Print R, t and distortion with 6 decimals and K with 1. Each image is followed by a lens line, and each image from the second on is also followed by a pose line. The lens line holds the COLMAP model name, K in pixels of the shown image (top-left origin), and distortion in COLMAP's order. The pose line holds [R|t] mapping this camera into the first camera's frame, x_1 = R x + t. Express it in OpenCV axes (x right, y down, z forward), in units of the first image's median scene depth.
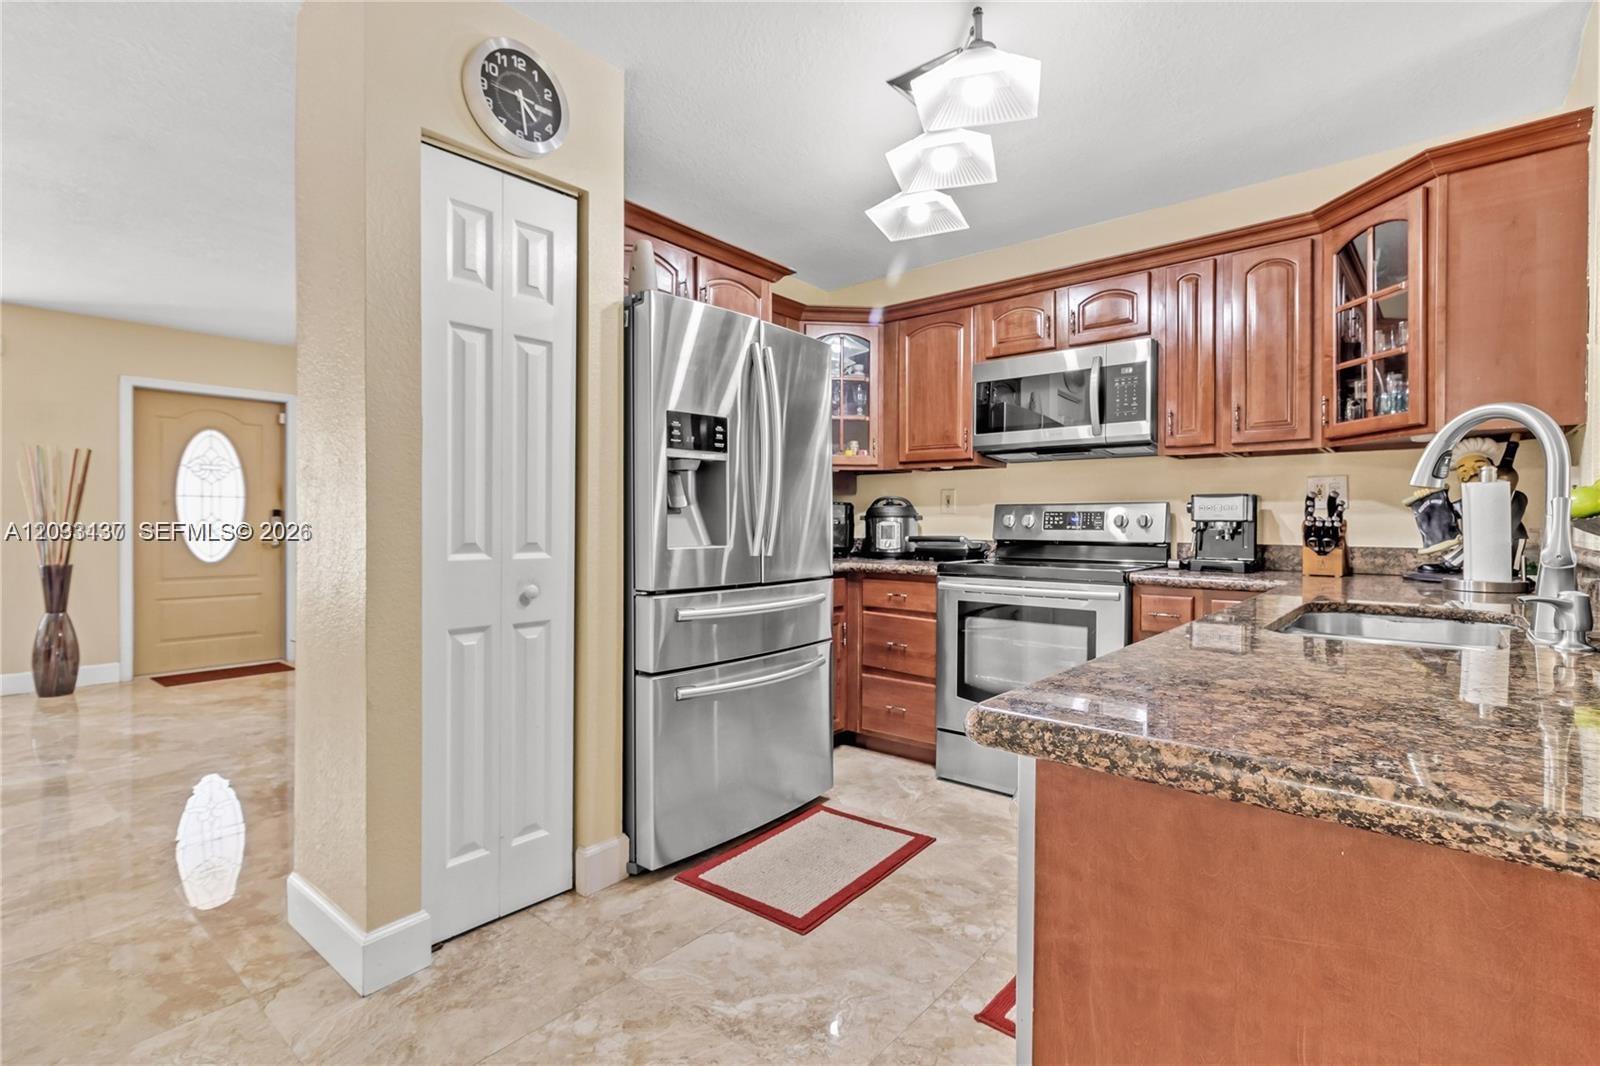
lens RADIAL K [[745.0, 0, 799.5], [0, 745.0, 524.1], [0, 0, 1]] dist [-0.000588, -0.000798]
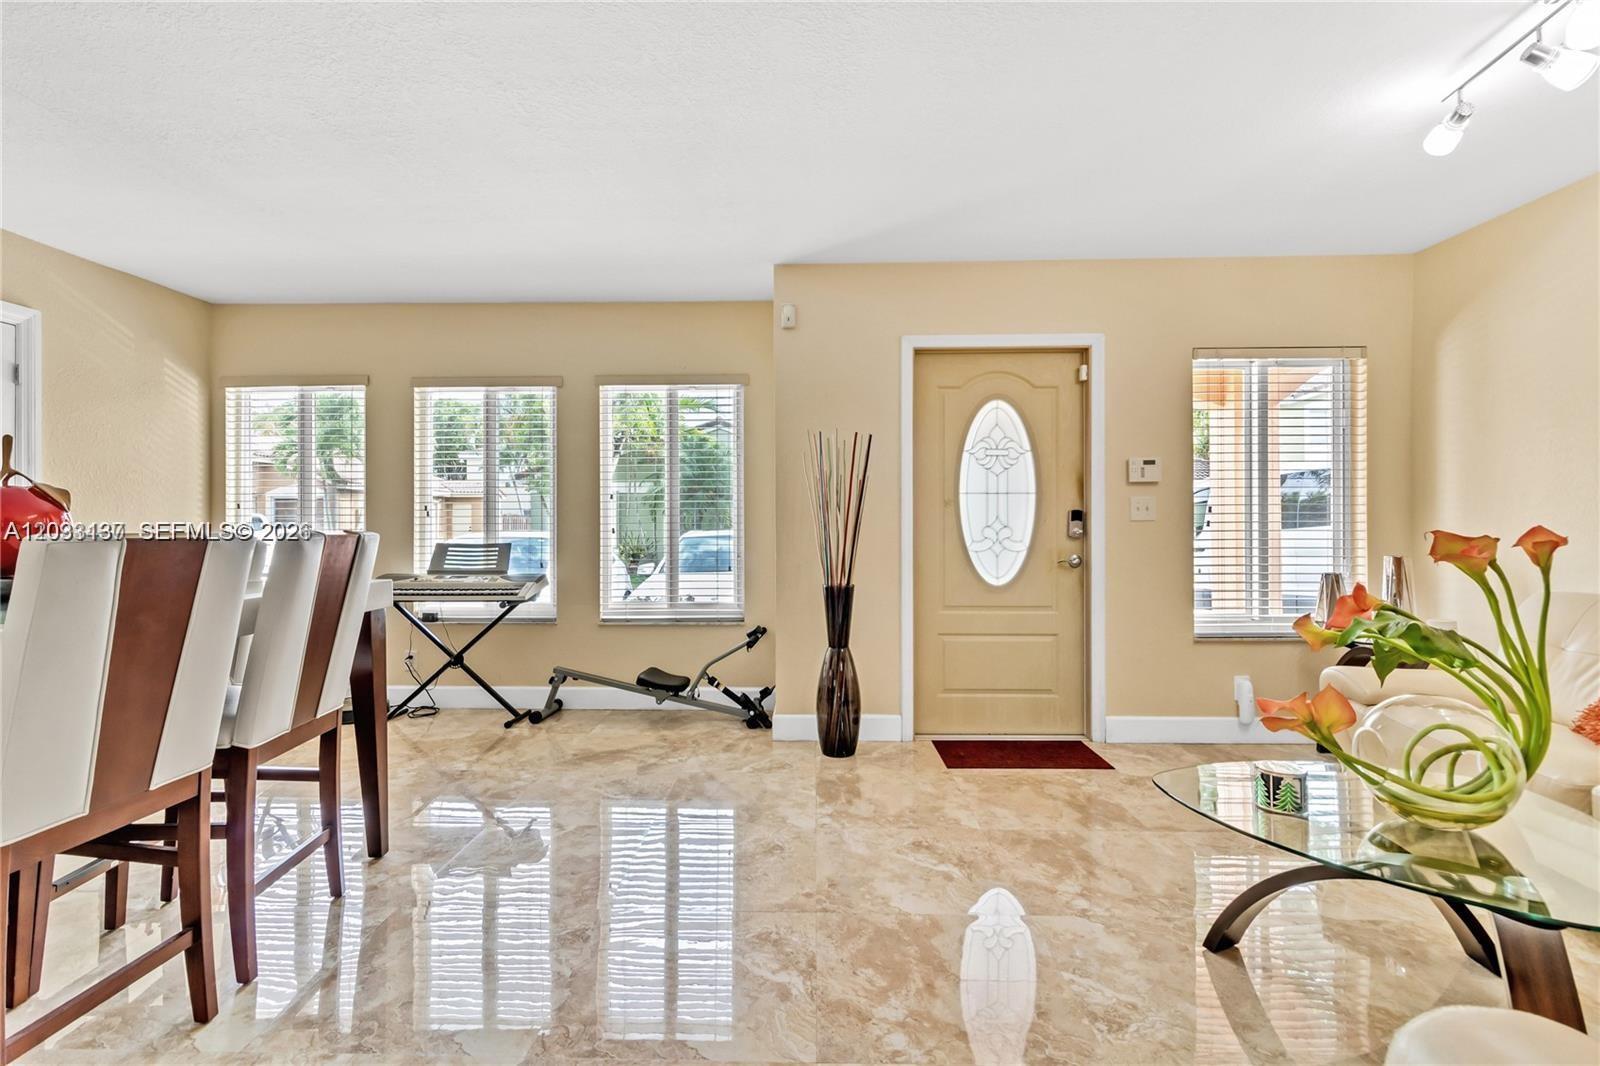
lens RADIAL K [[745.0, 0, 803.8], [0, 745.0, 528.3], [0, 0, 1]] dist [-0.000588, -0.000798]
pose [[0.626685, -0.004508, -0.779260, -0.367009], [0.000734, 0.999986, -0.005195, 0.000014], [0.779273, 0.002683, 0.626679, 0.427925]]
